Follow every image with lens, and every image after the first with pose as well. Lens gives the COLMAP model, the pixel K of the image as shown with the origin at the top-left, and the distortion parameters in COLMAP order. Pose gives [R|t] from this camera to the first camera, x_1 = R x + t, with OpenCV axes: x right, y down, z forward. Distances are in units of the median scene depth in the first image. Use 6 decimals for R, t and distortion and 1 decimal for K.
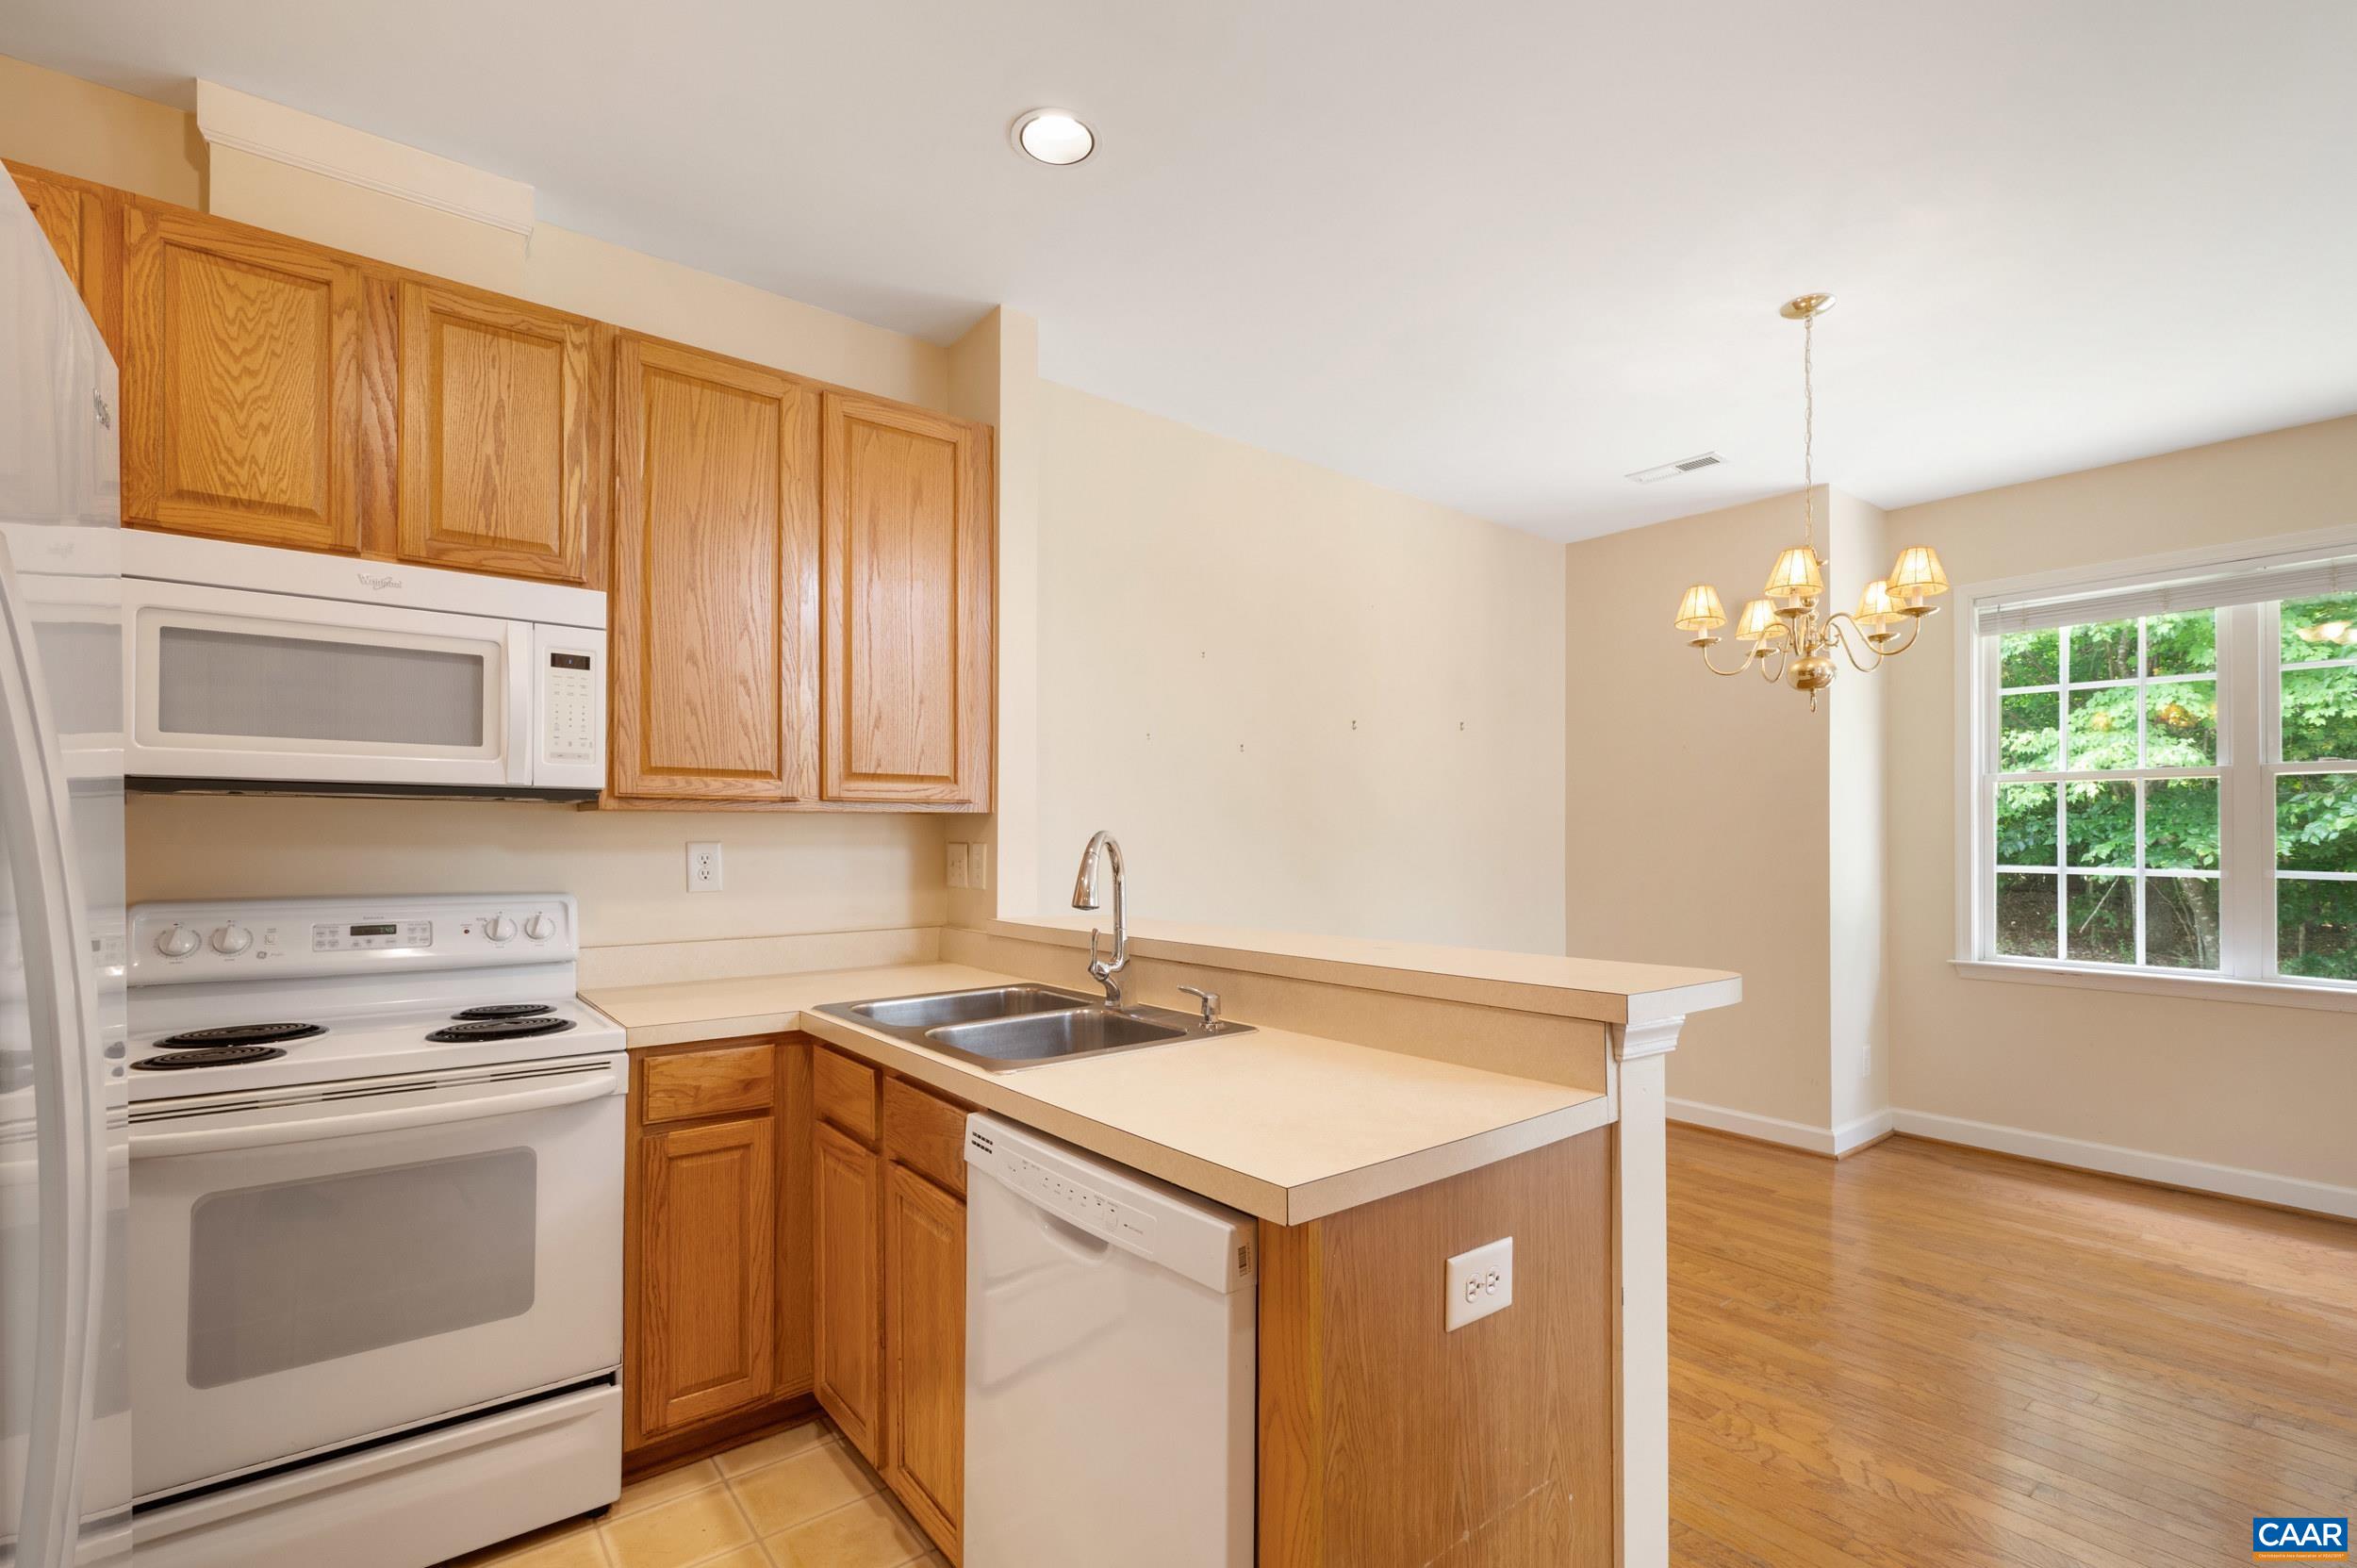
lens RADIAL K [[1046.8, 0, 1185.5], [0, 1046.8, 825.6], [0, 0, 1]] dist [0.002050, 0.000489]
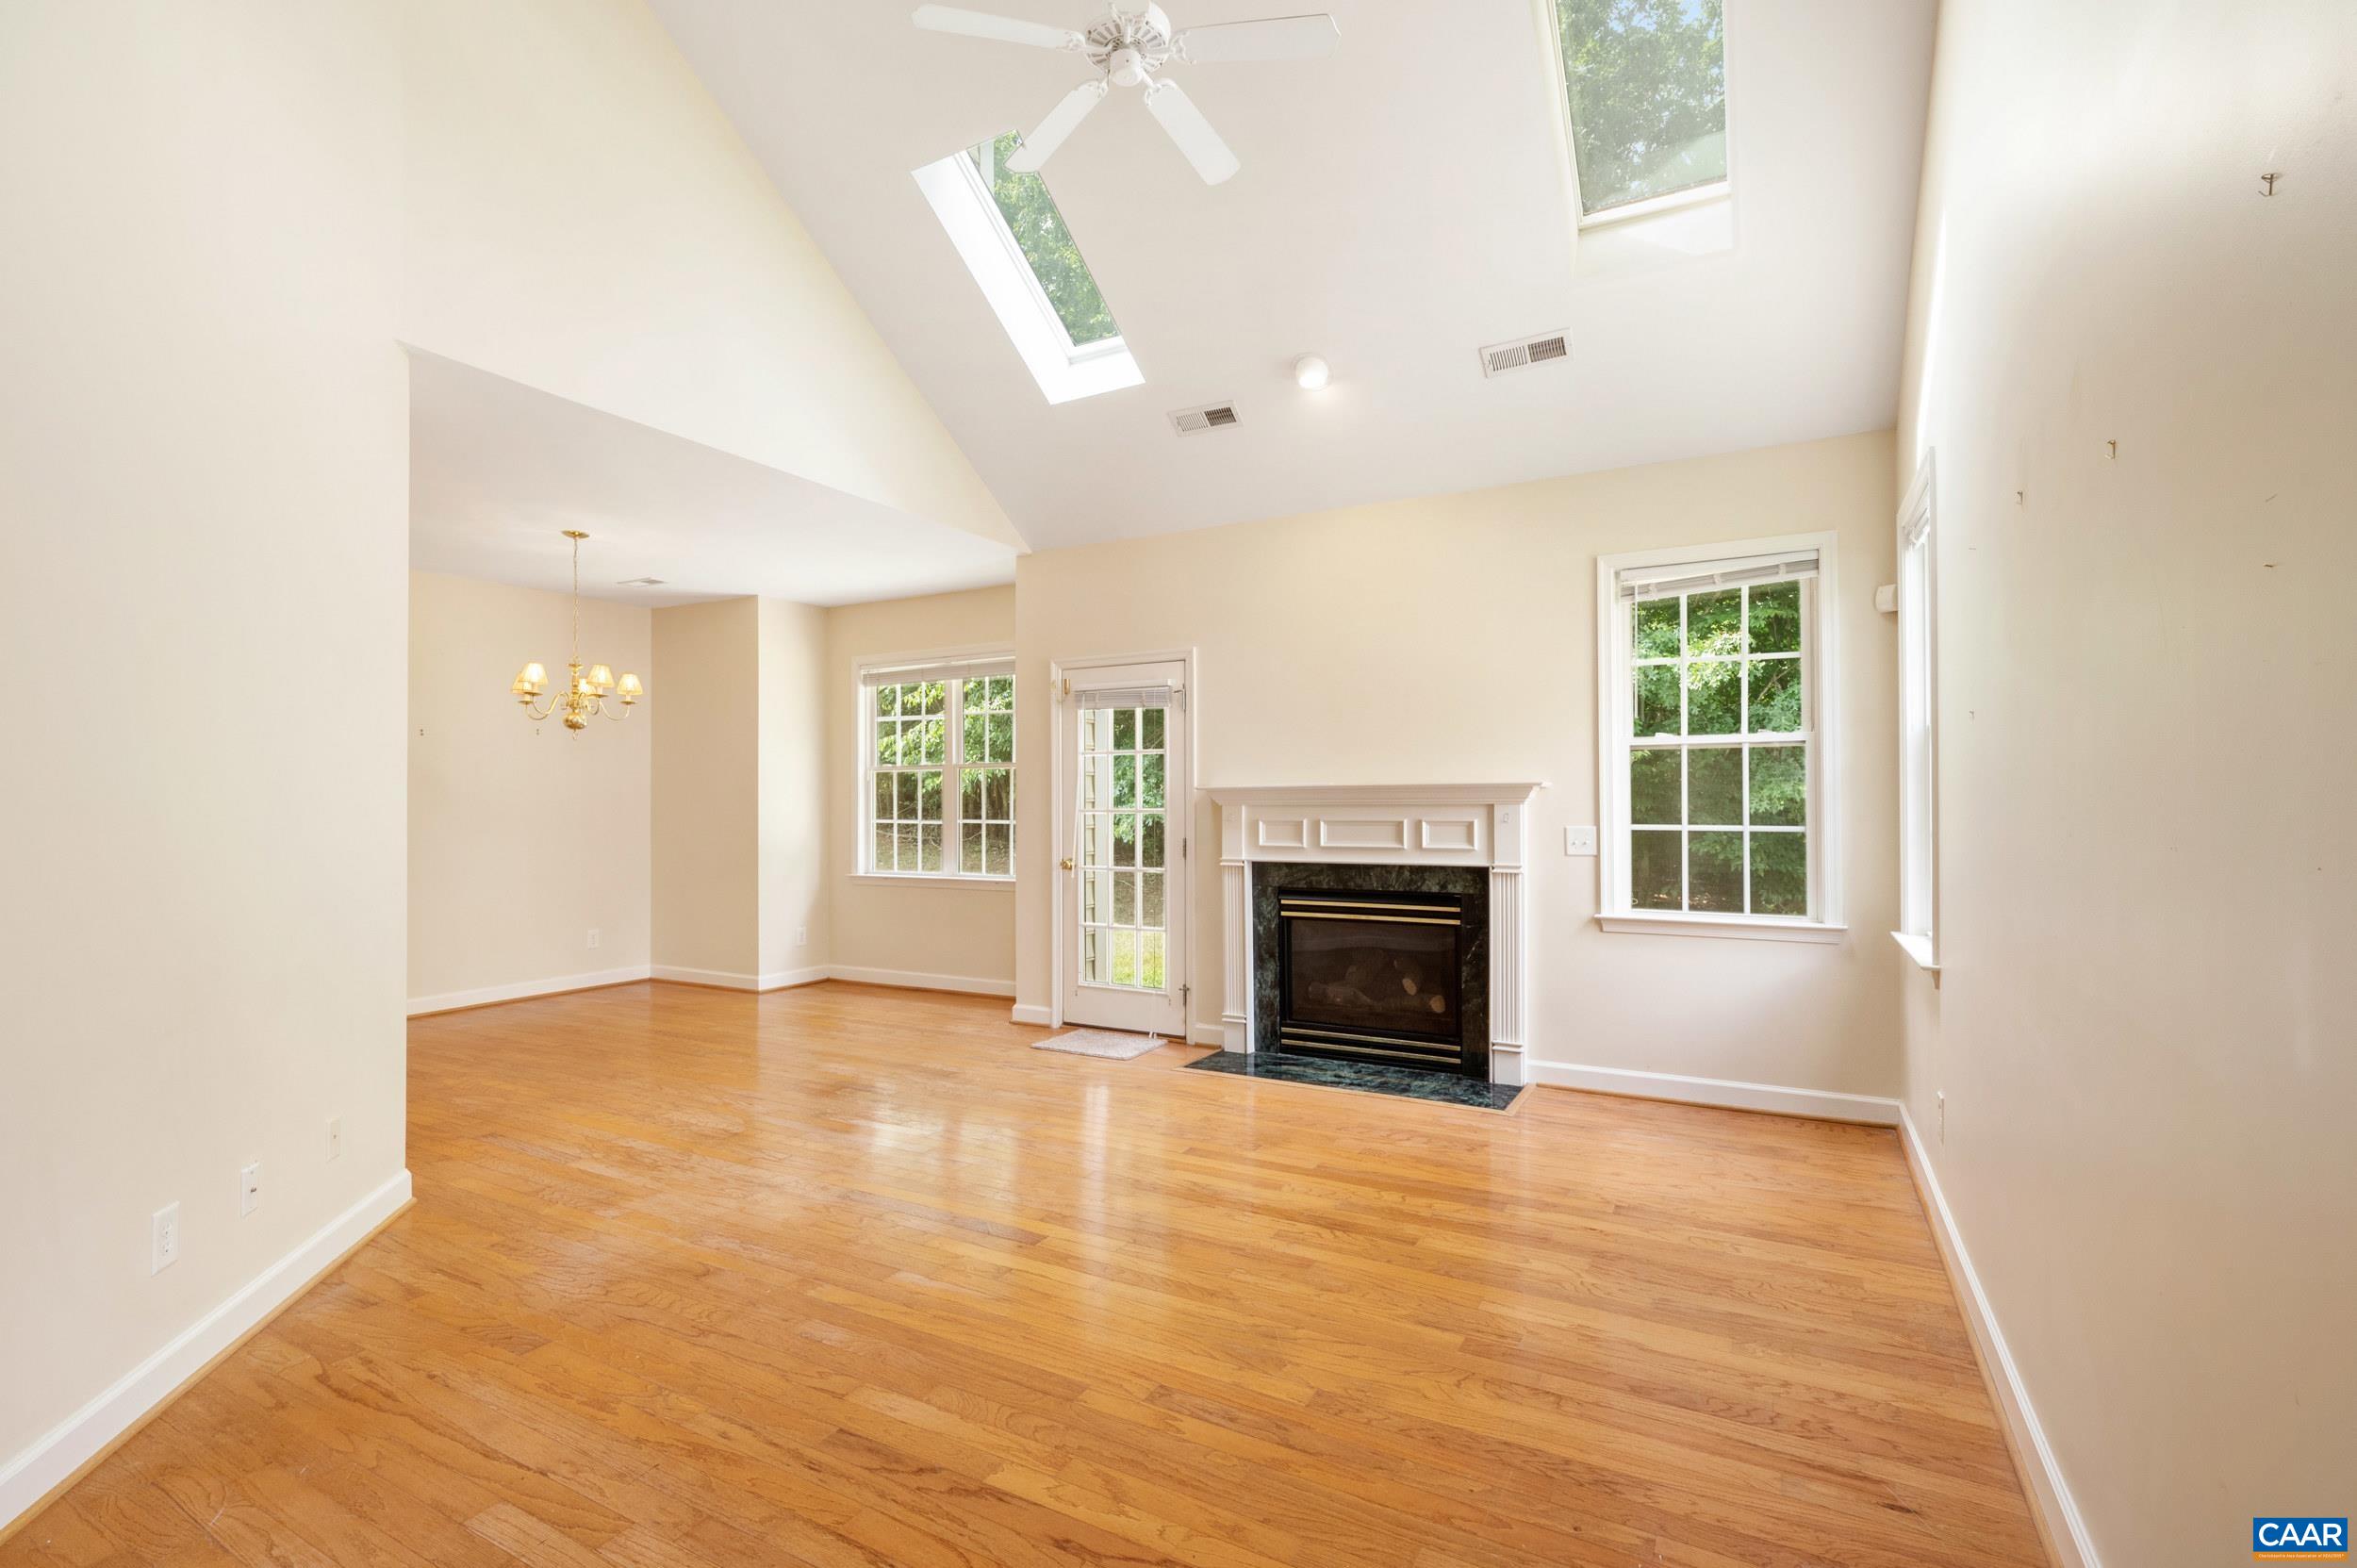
lens RADIAL K [[1065.1, 0, 1179.5], [0, 1065.1, 791.6], [0, 0, 1]] dist [0.000787, -0.000521]
pose [[0.923663, -0.003269, 0.383192, 0.986375], [0.003865, 0.999992, -0.000786, -0.007767], [-0.383186, 0.002207, 0.923668, -1.443851]]
